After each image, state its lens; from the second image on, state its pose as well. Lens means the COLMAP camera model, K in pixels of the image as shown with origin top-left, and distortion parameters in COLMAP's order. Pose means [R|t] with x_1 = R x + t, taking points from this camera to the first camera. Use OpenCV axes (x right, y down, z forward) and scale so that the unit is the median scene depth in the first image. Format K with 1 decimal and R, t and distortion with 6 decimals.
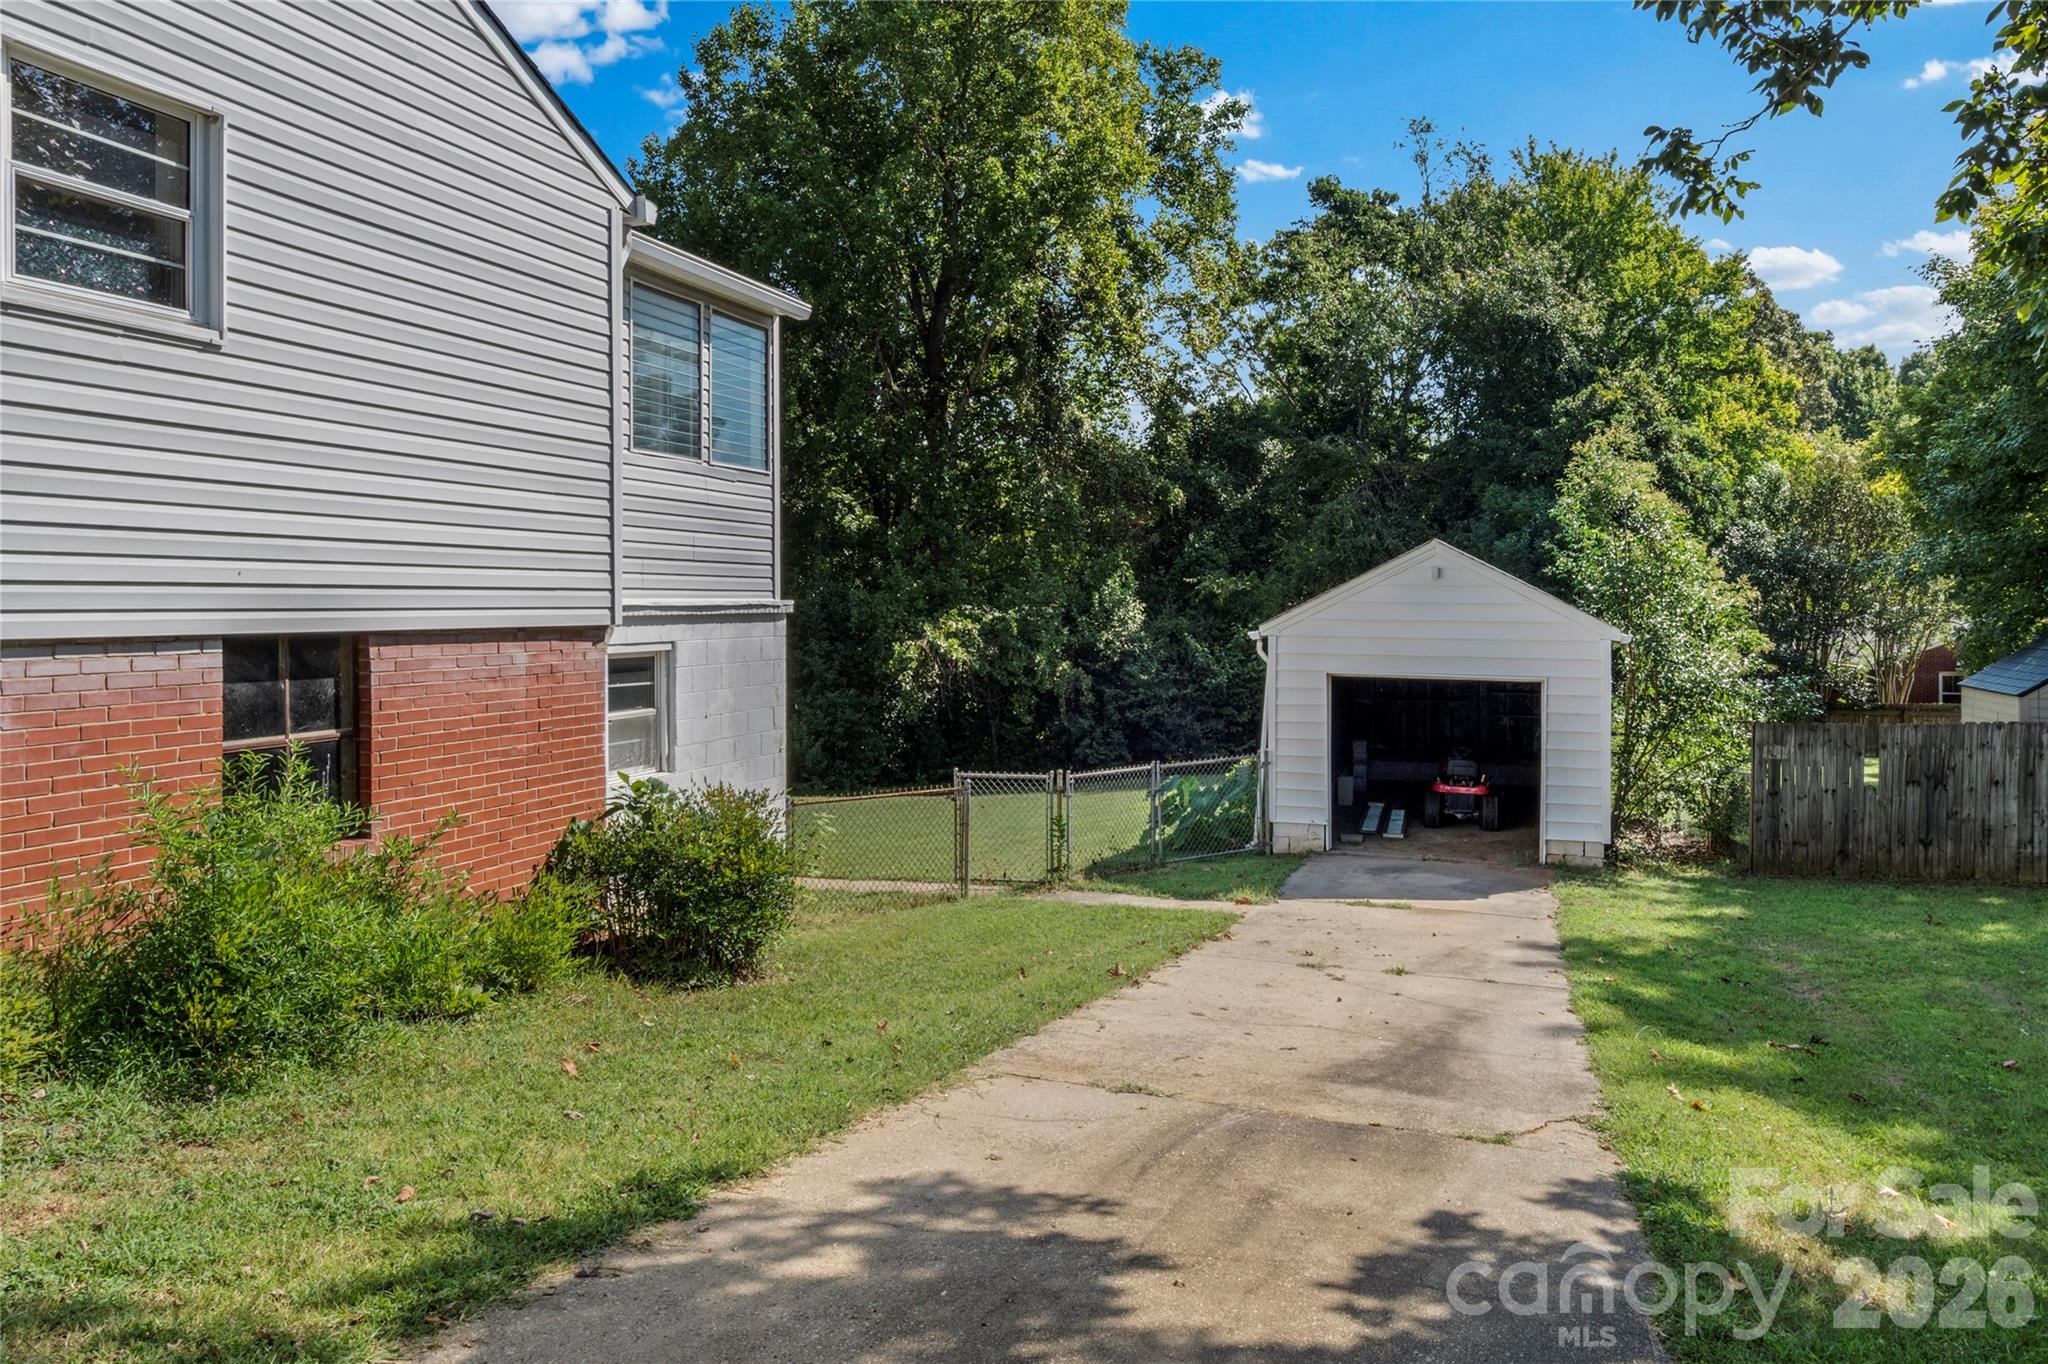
lens RADIAL K [[1354.2, 0, 1093.9], [0, 1354.2, 637.2], [0, 0, 1]] dist [-0.011493, -0.003352]
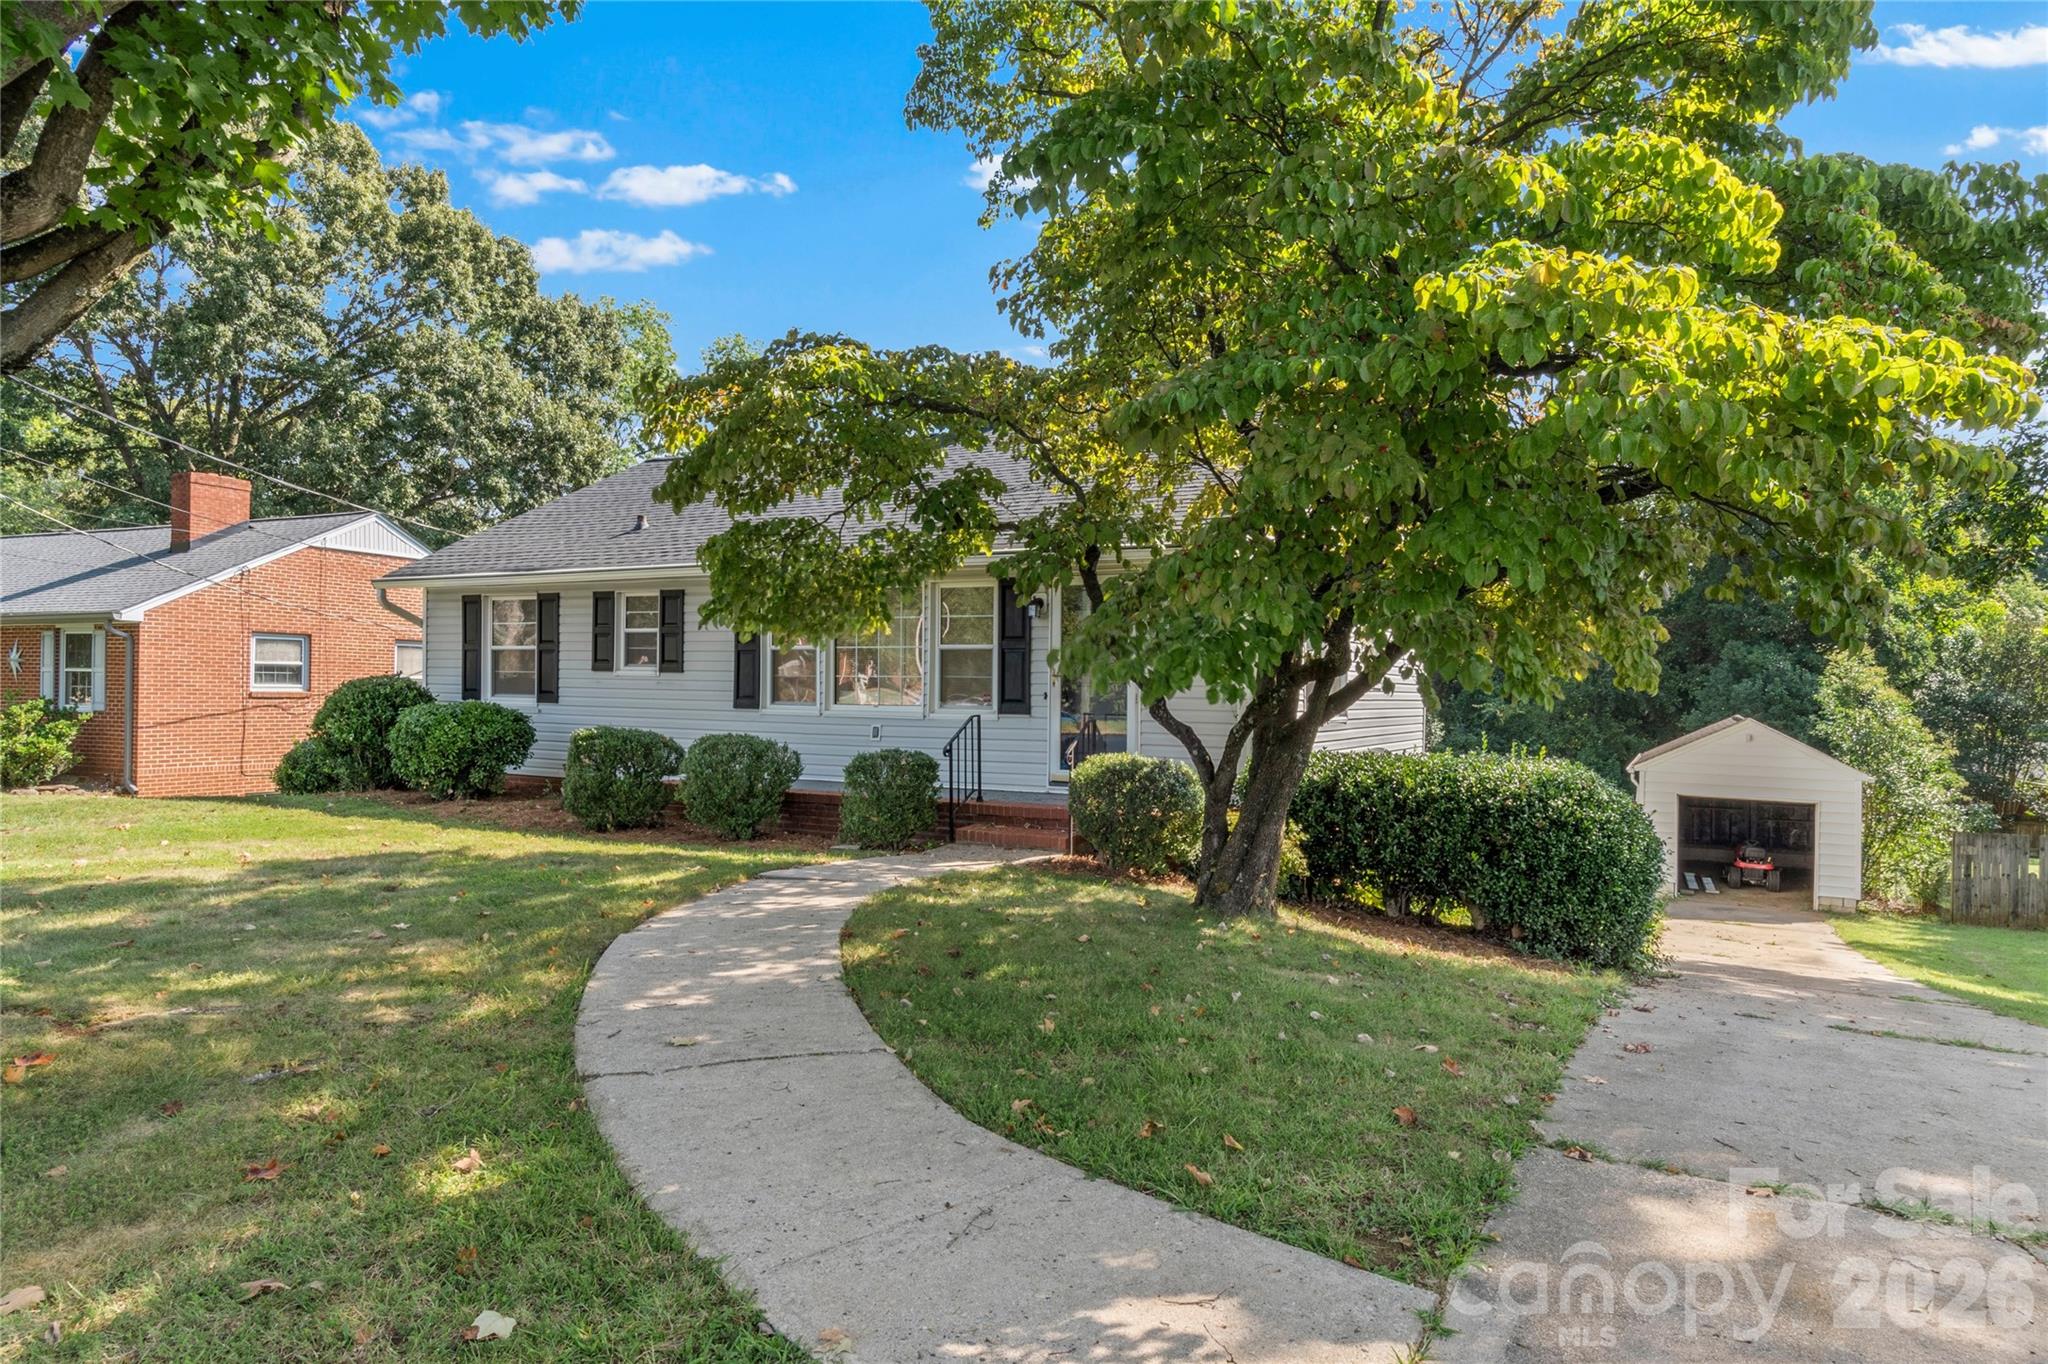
lens RADIAL K [[1212.6, 0, 1080.9], [0, 1212.6, 701.2], [0, 0, 1]] dist [-0.000643, 0.005993]
pose [[0.986534, 0.016690, -0.162704, -0.308626], [-0.019889, 0.999639, -0.018055, -0.045791], [0.162344, 0.021048, 0.986510, -0.607797]]
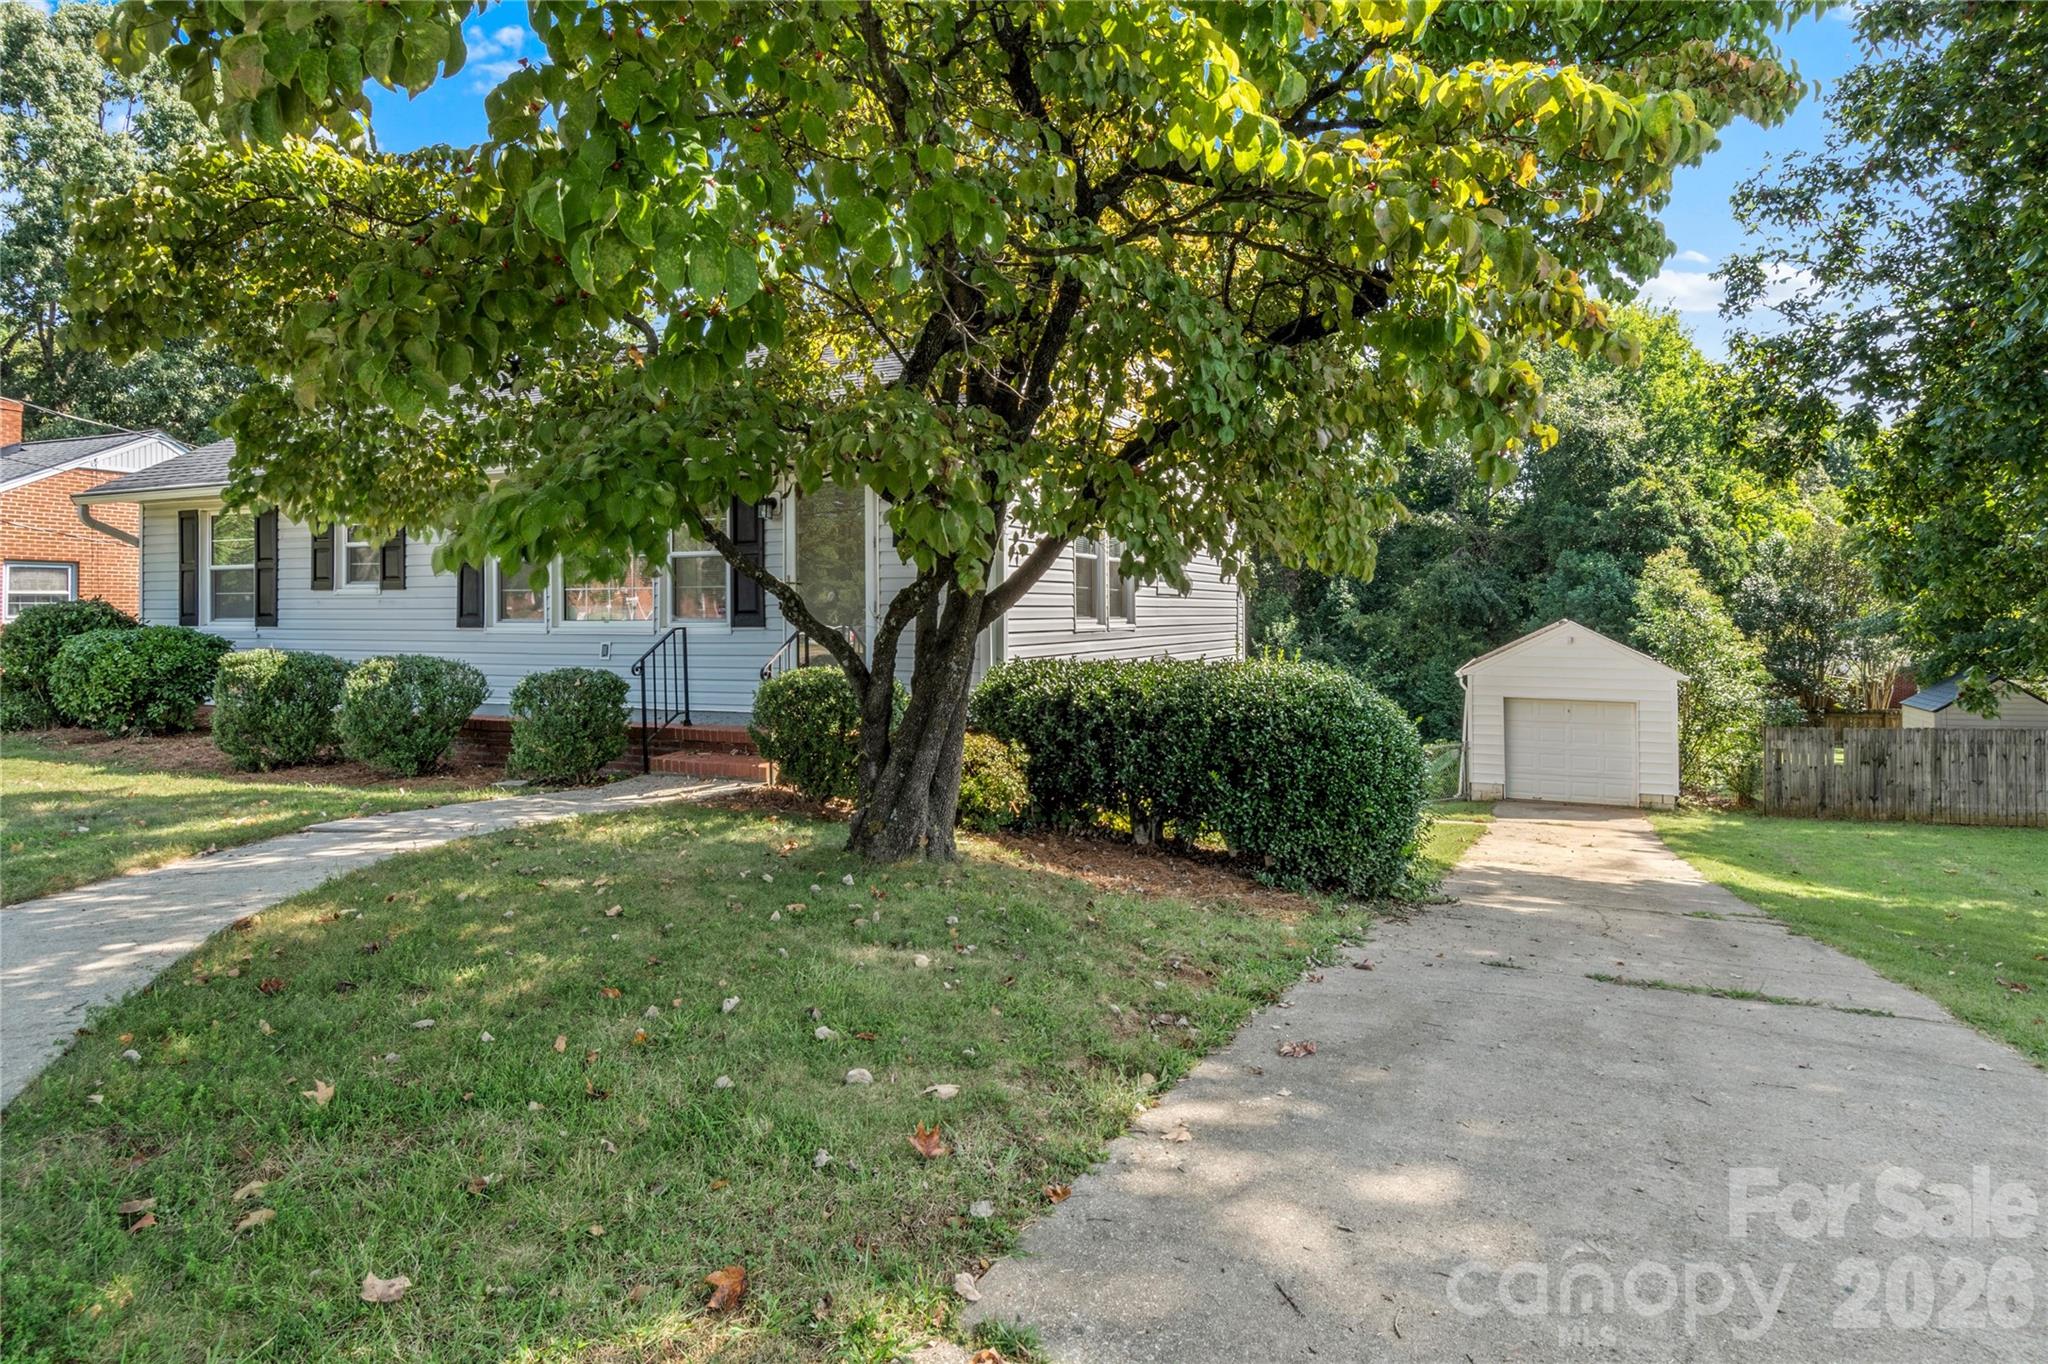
lens RADIAL K [[1131.3, 0, 1066.4], [0, 1131.3, 610.8], [0, 0, 1]] dist [0.002978, -0.000559]
pose [[0.995105, -0.003877, -0.098752, -0.231880], [0.001101, 0.999603, -0.028147, -0.041452], [0.098822, 0.027901, 0.994714, -0.483253]]
